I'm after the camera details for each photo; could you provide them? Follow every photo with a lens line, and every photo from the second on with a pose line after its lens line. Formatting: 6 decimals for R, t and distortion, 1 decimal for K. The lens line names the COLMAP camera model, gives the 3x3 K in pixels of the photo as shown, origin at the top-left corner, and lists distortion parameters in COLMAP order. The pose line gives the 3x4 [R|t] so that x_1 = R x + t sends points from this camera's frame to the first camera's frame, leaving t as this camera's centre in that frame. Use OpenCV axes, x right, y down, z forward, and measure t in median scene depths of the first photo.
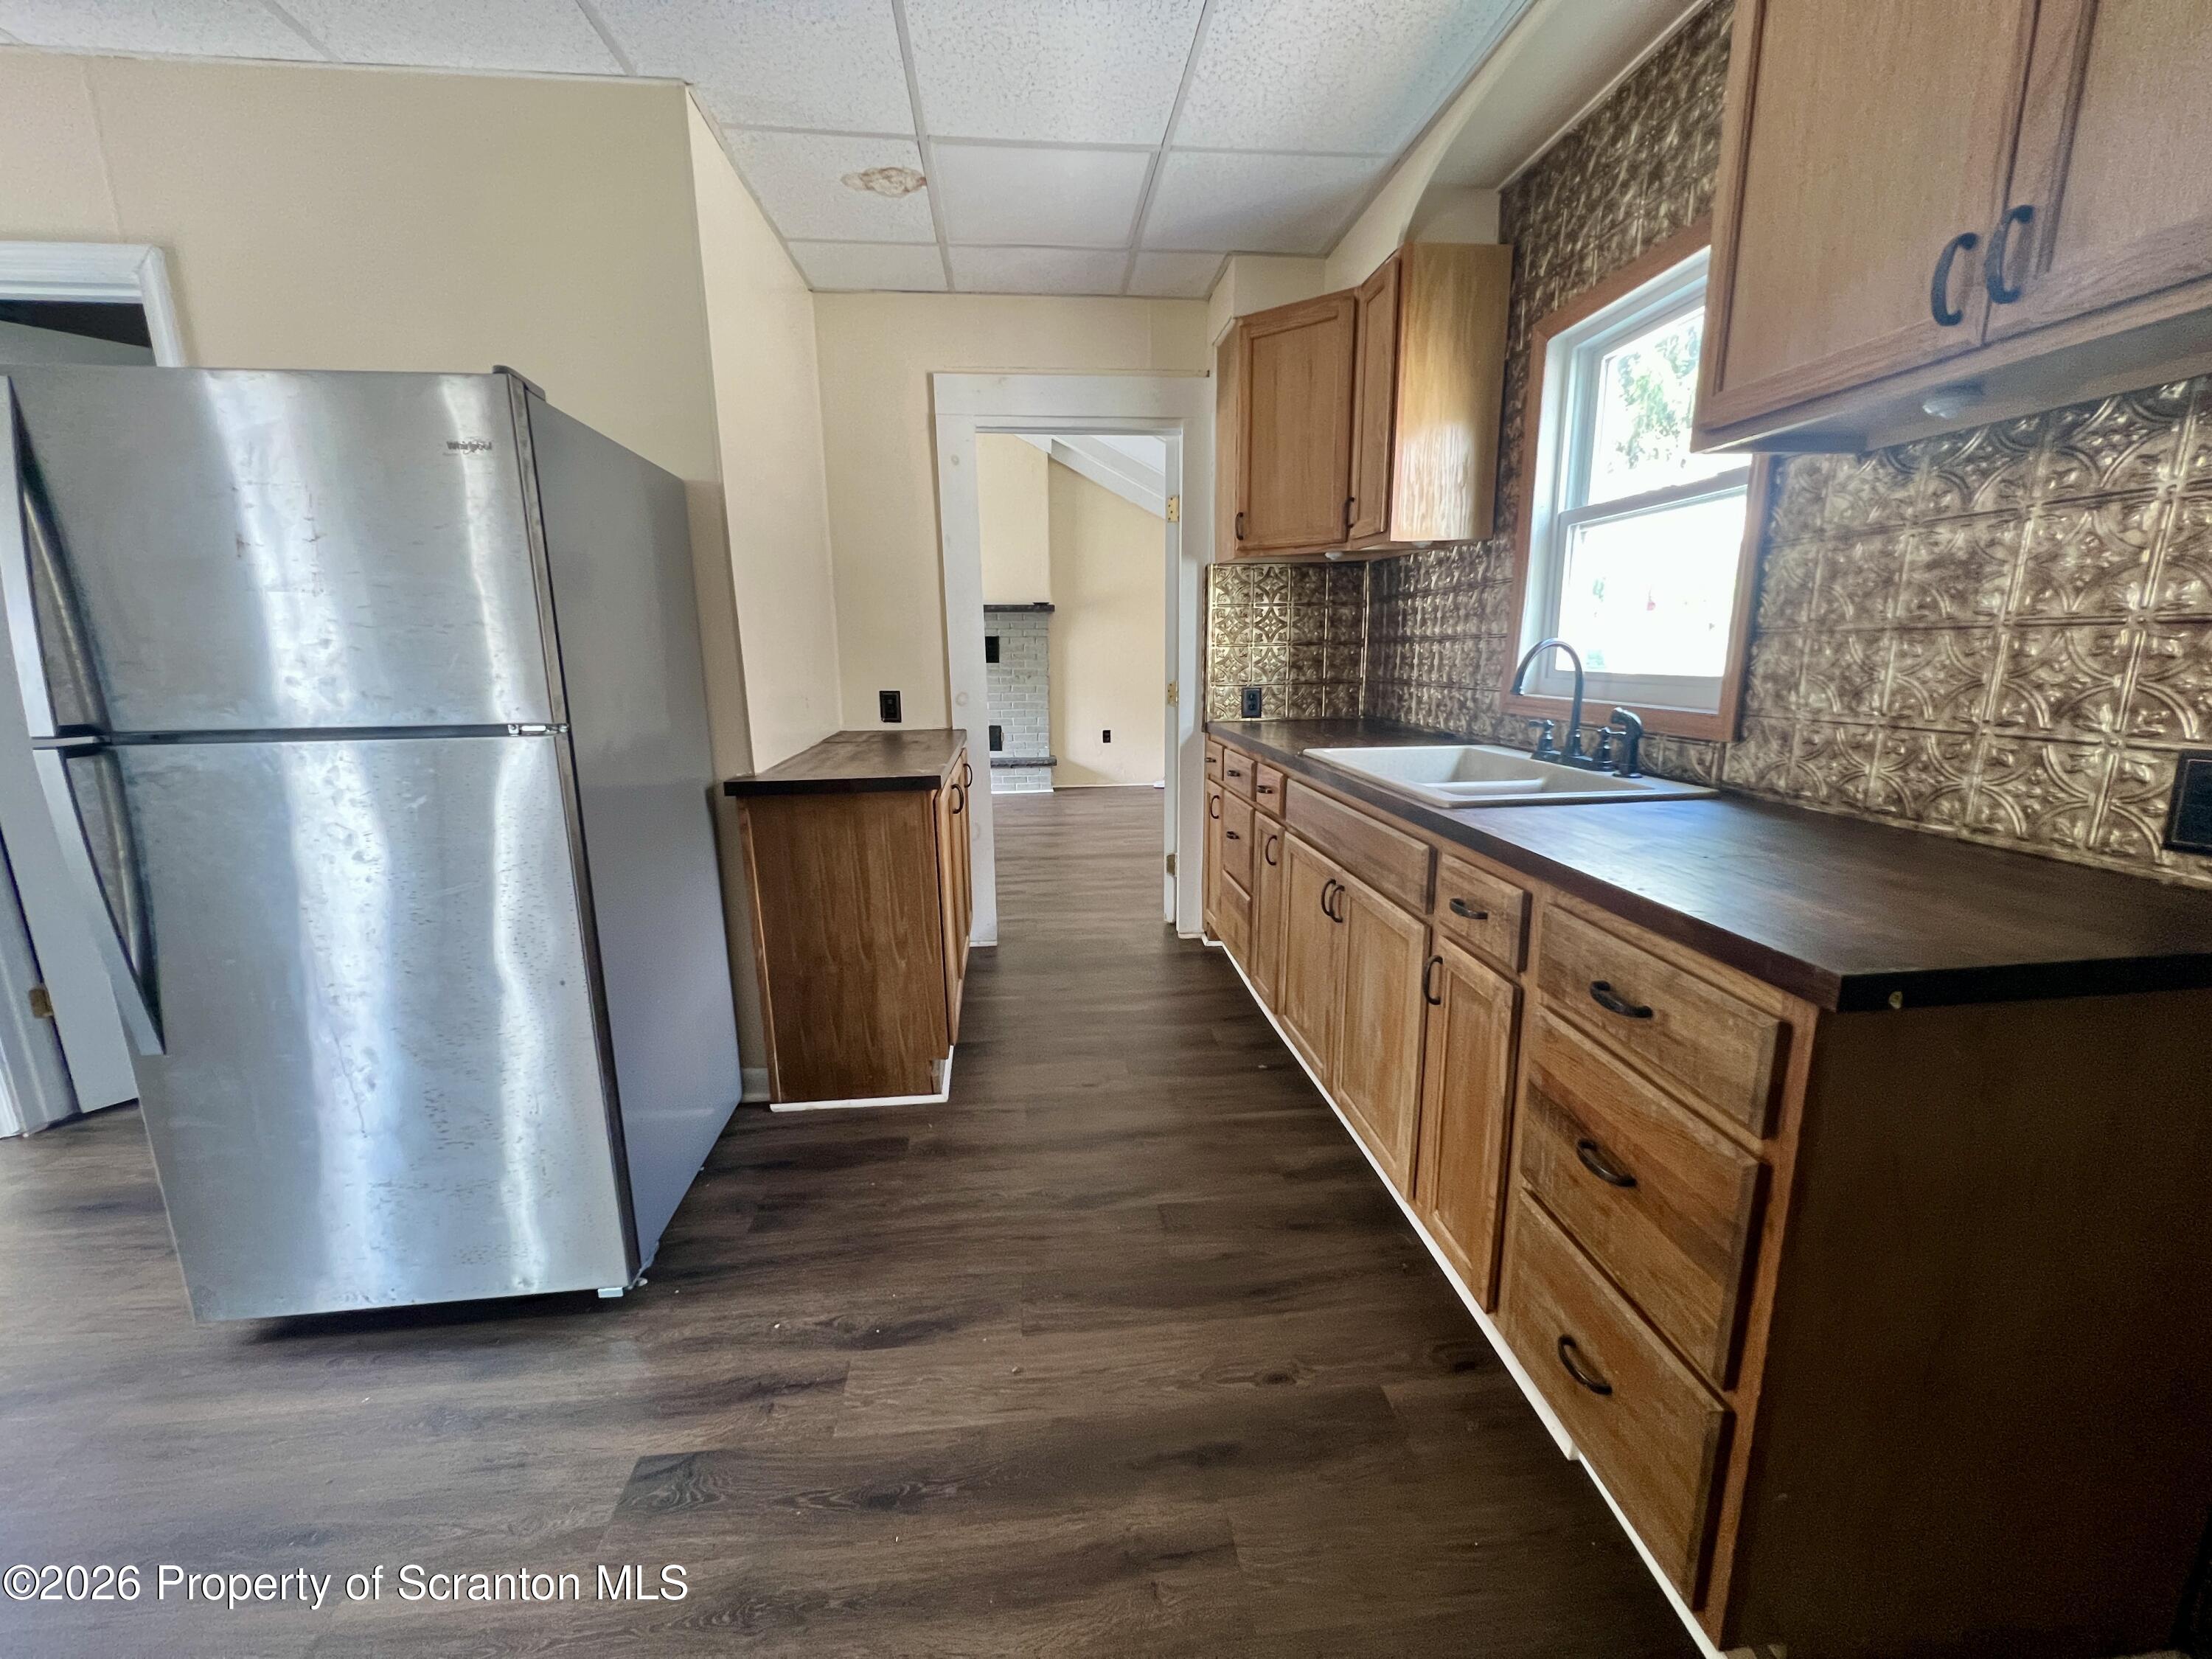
lens RADIAL K [[881.0, 0, 1102.2], [0, 881.0, 829.3], [0, 0, 1]] dist [-0.001081, 0.000393]
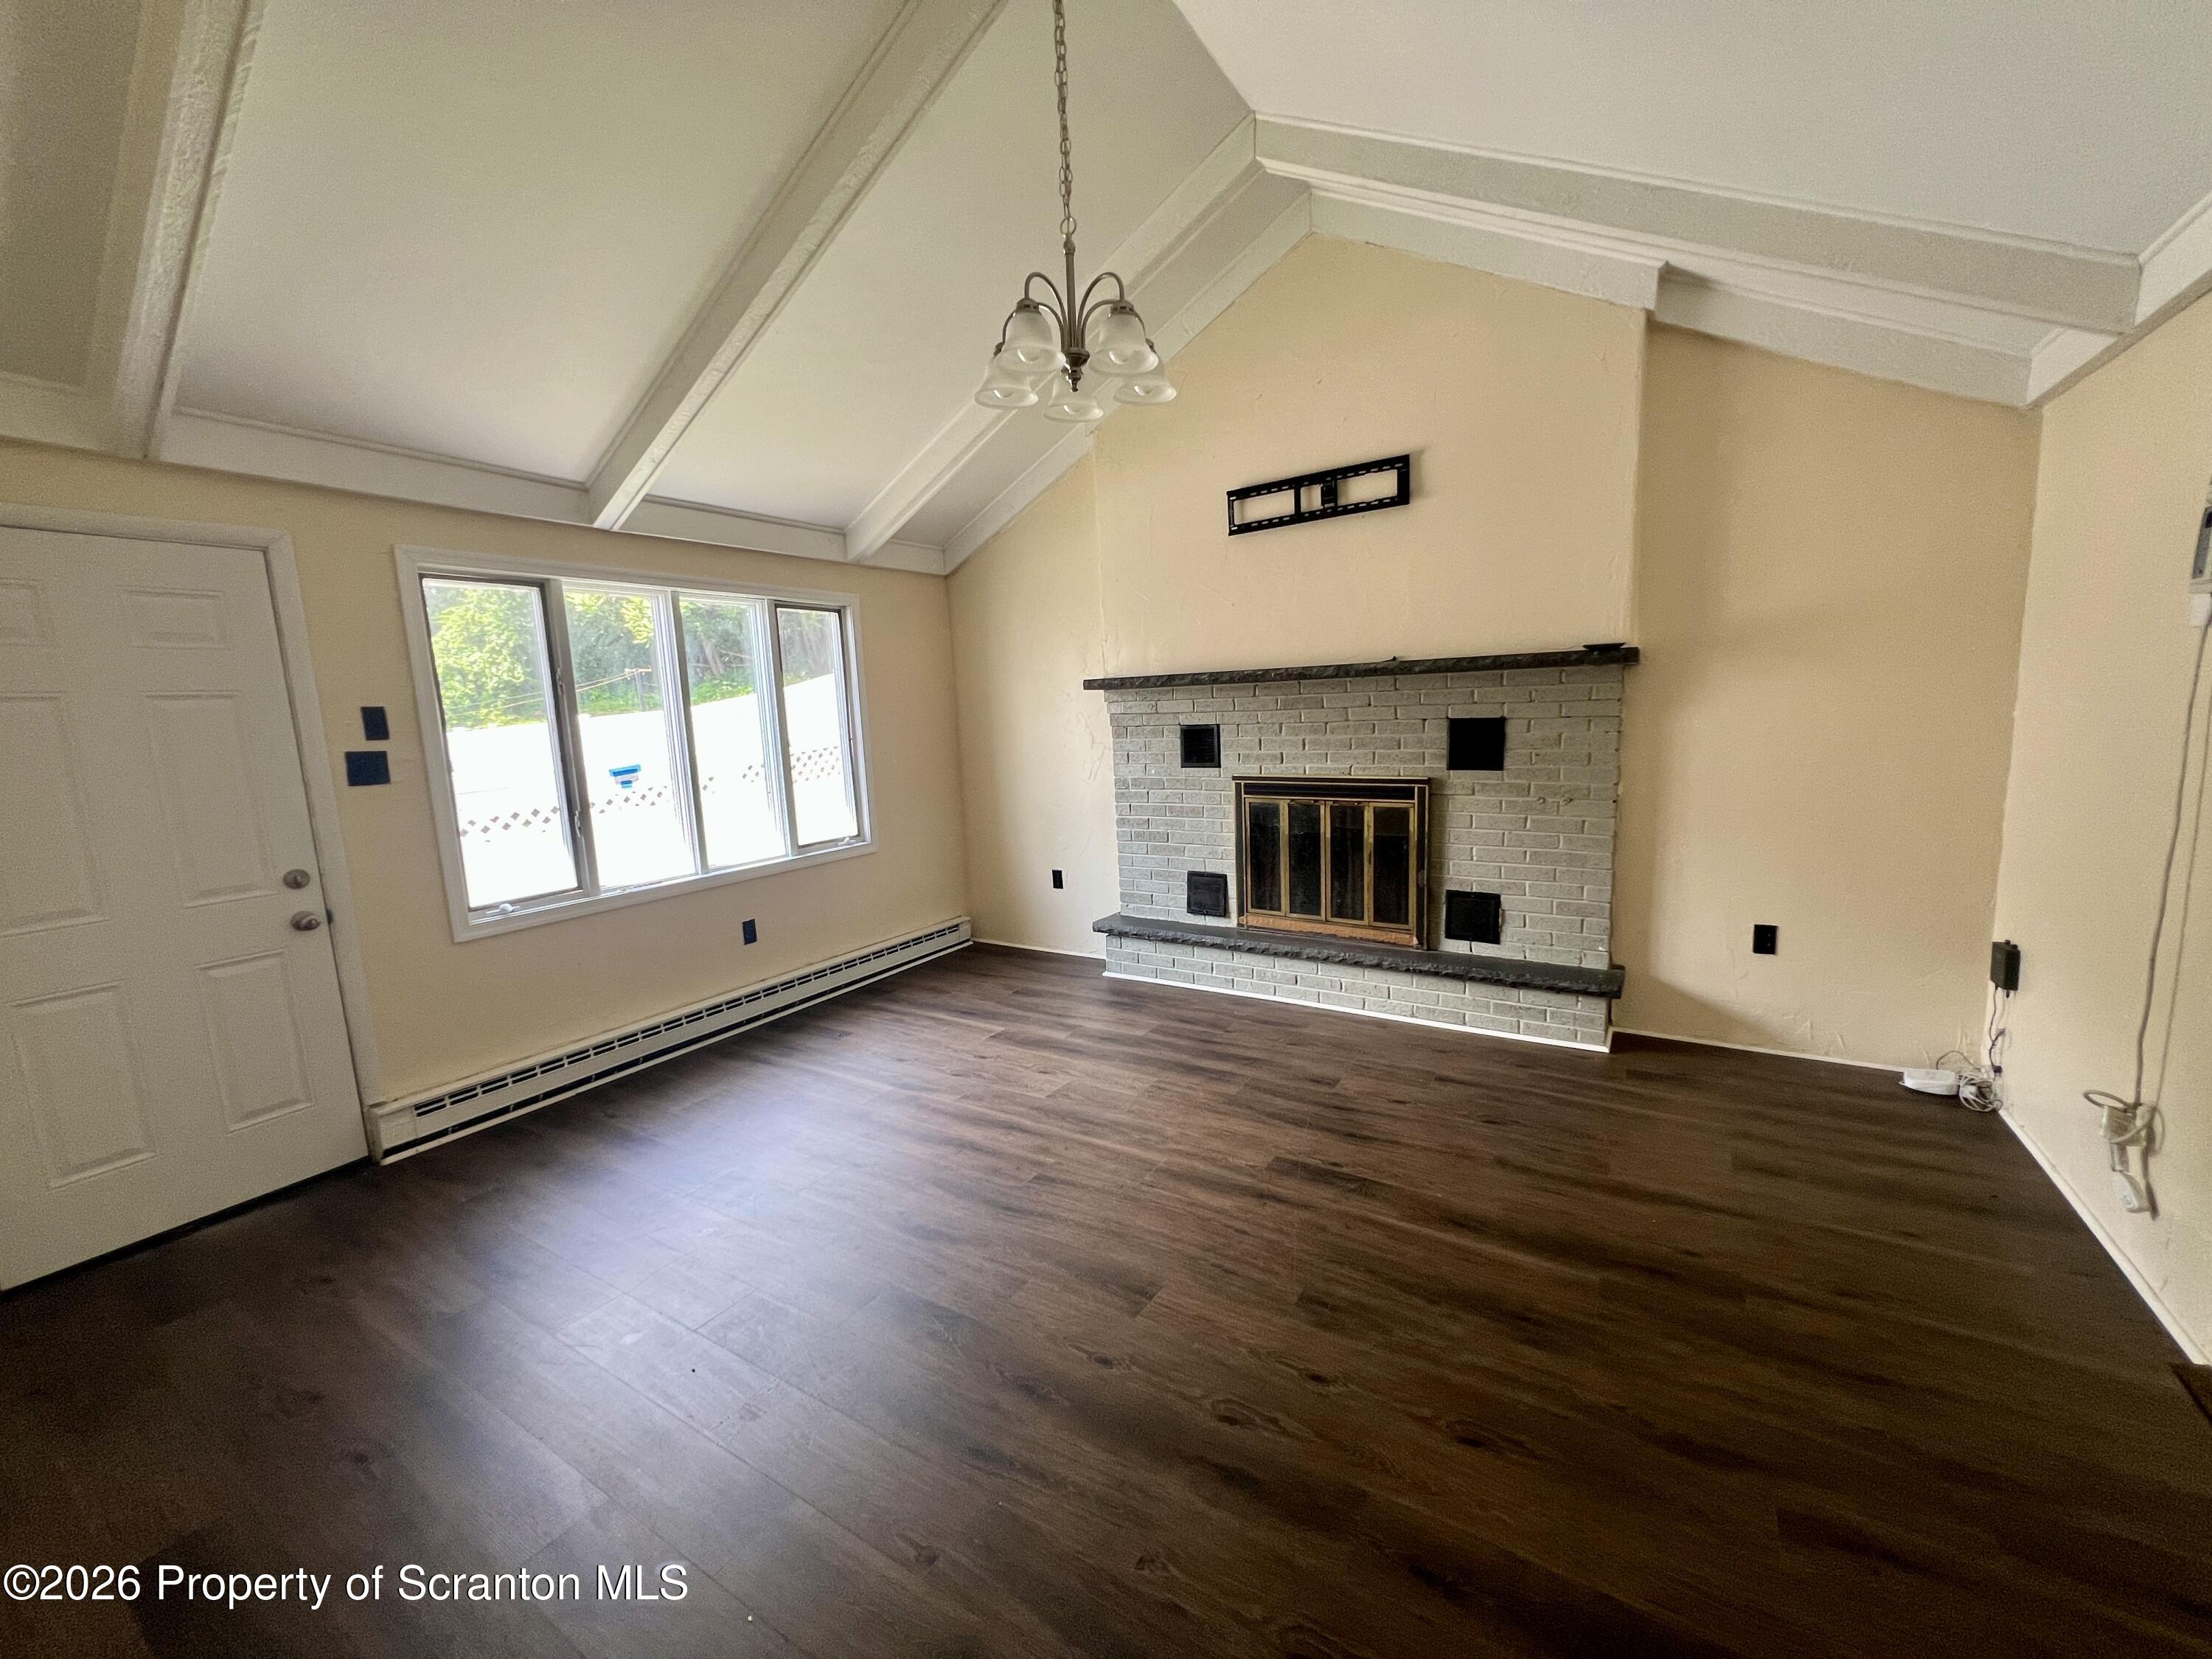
lens RADIAL K [[881.0, 0, 1102.2], [0, 881.0, 829.3], [0, 0, 1]] dist [-0.001081, 0.000393]
pose [[0.794666, 0.066130, -0.603434, 0.004834], [-0.099541, 0.994789, -0.022069, -0.121940], [0.598830, 0.077604, 0.797108, 0.470007]]
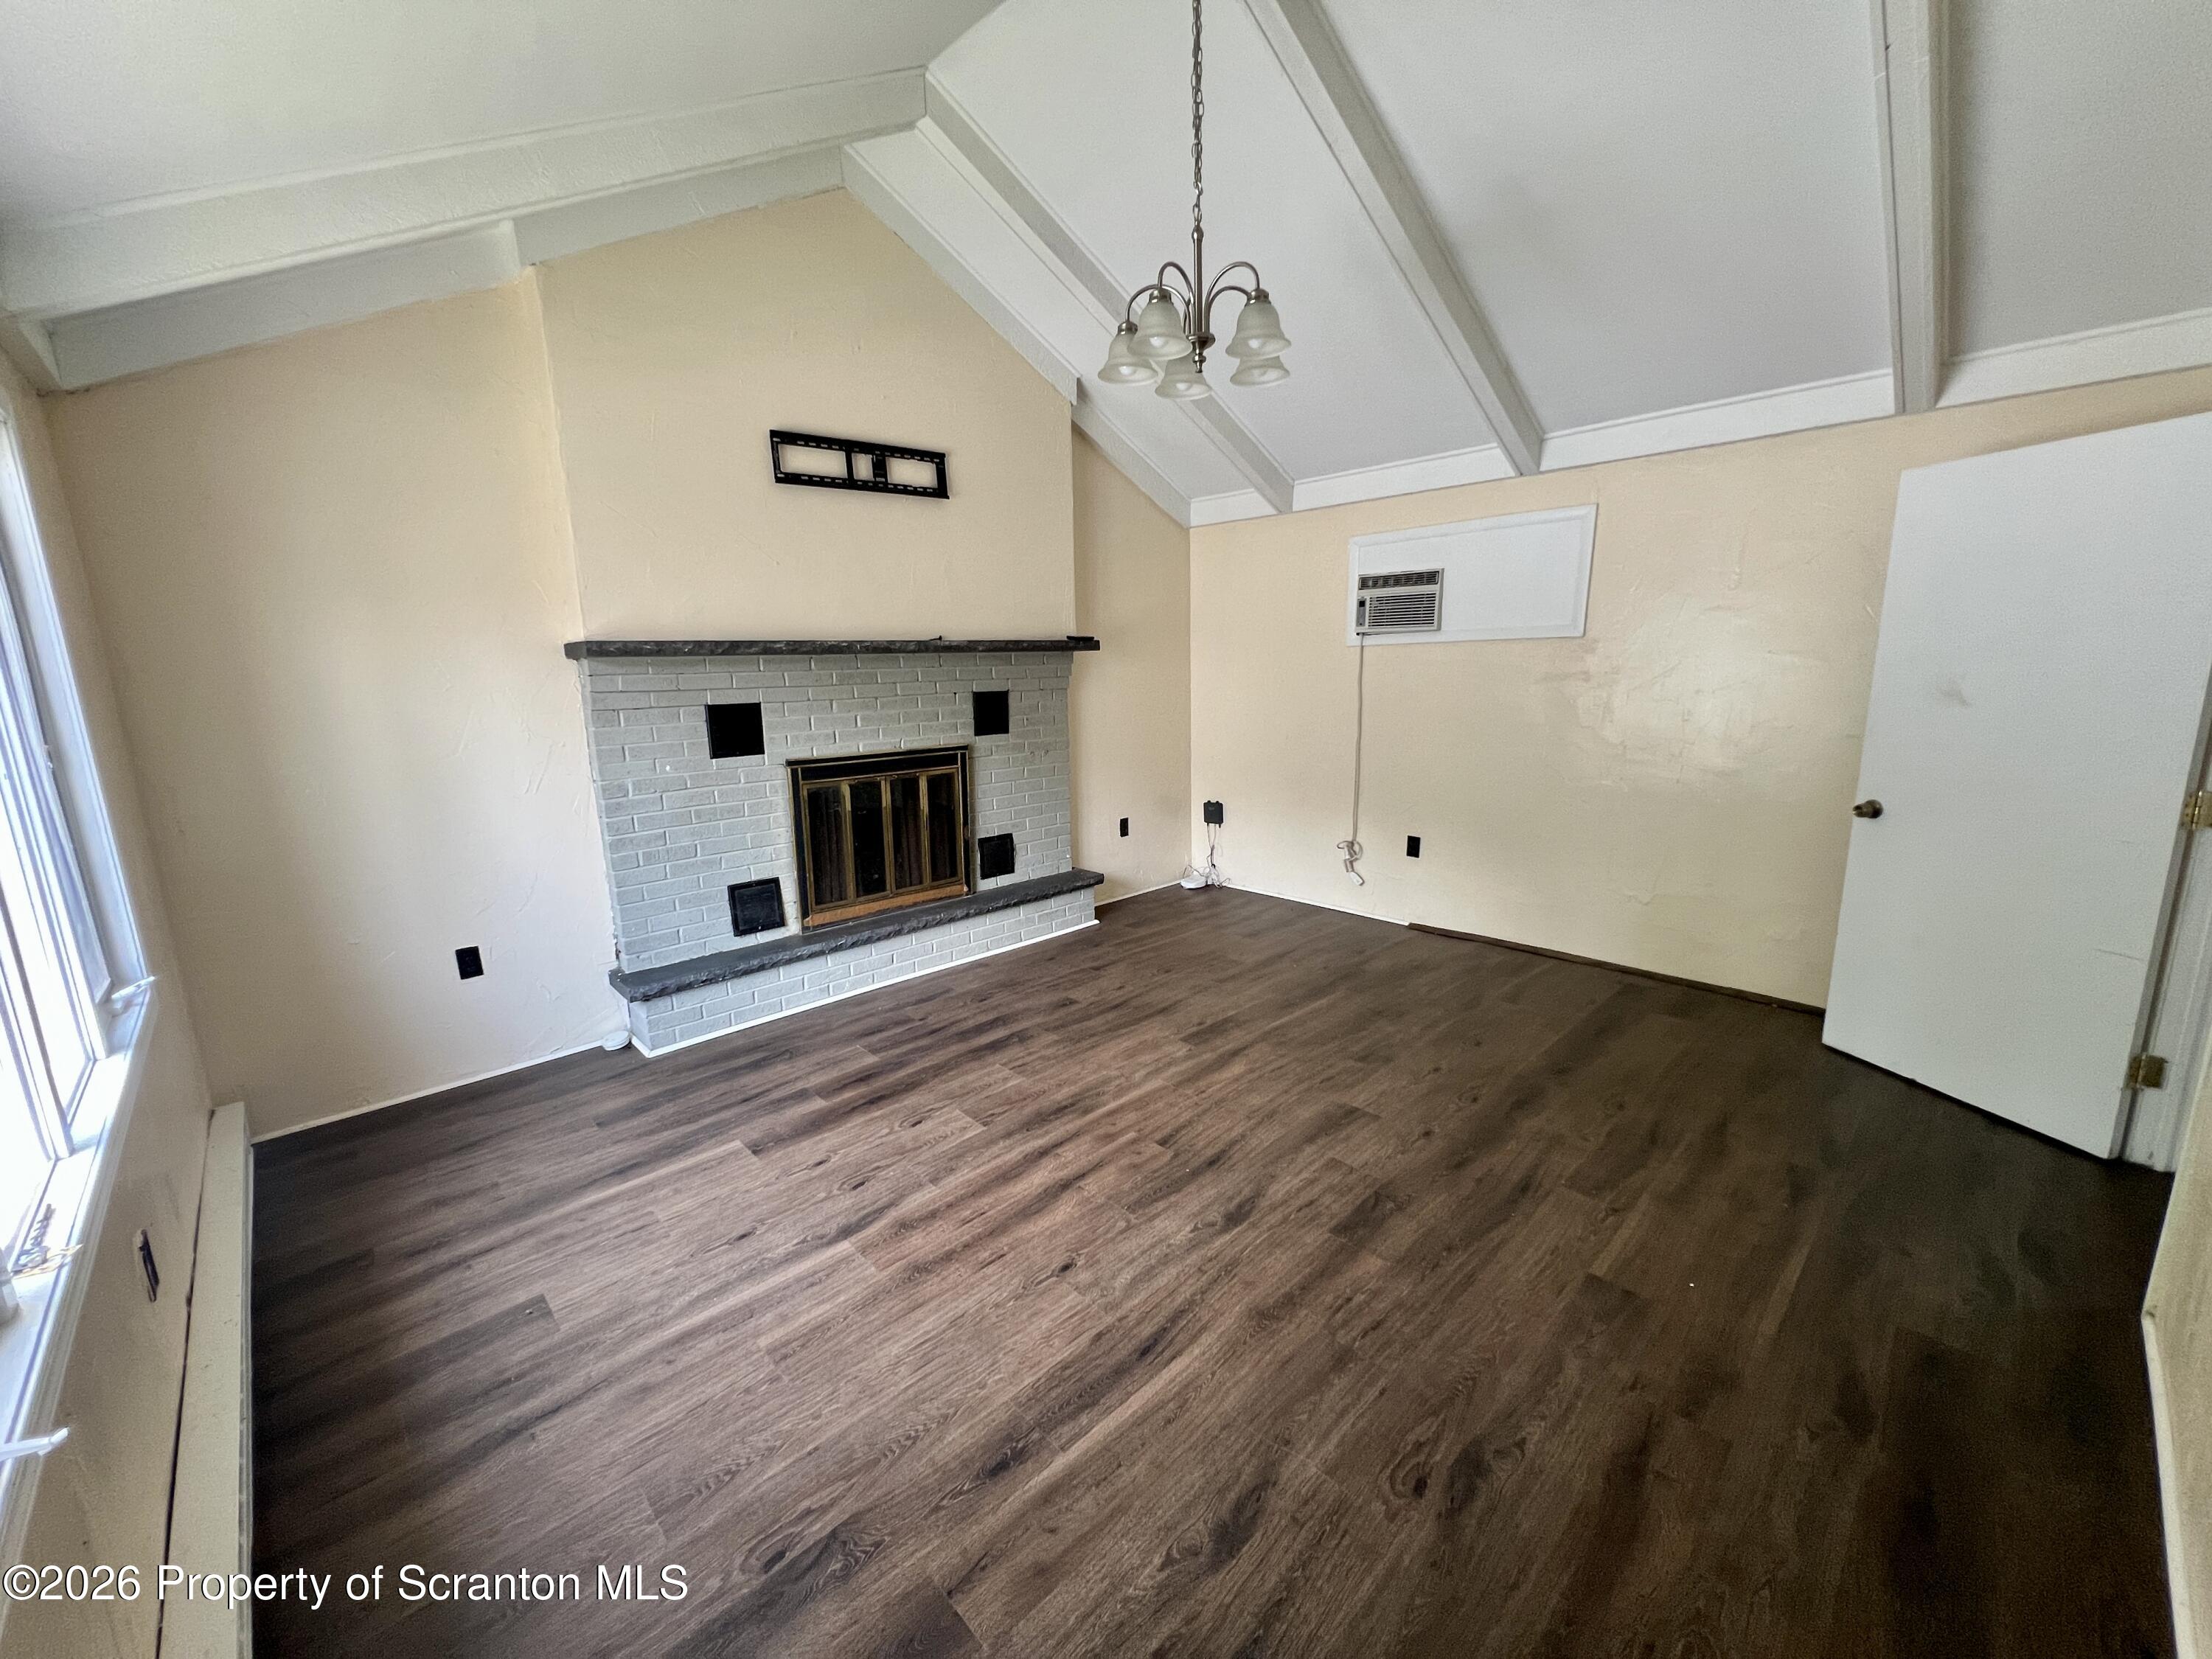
lens RADIAL K [[881.0, 0, 1102.2], [0, 881.0, 829.3], [0, 0, 1]] dist [-0.001081, 0.000393]
pose [[0.784260, -0.122556, 0.608207, -0.446007], [0.144908, 0.989366, 0.012508, -0.119804], [-0.603272, 0.078325, 0.793680, 0.473328]]
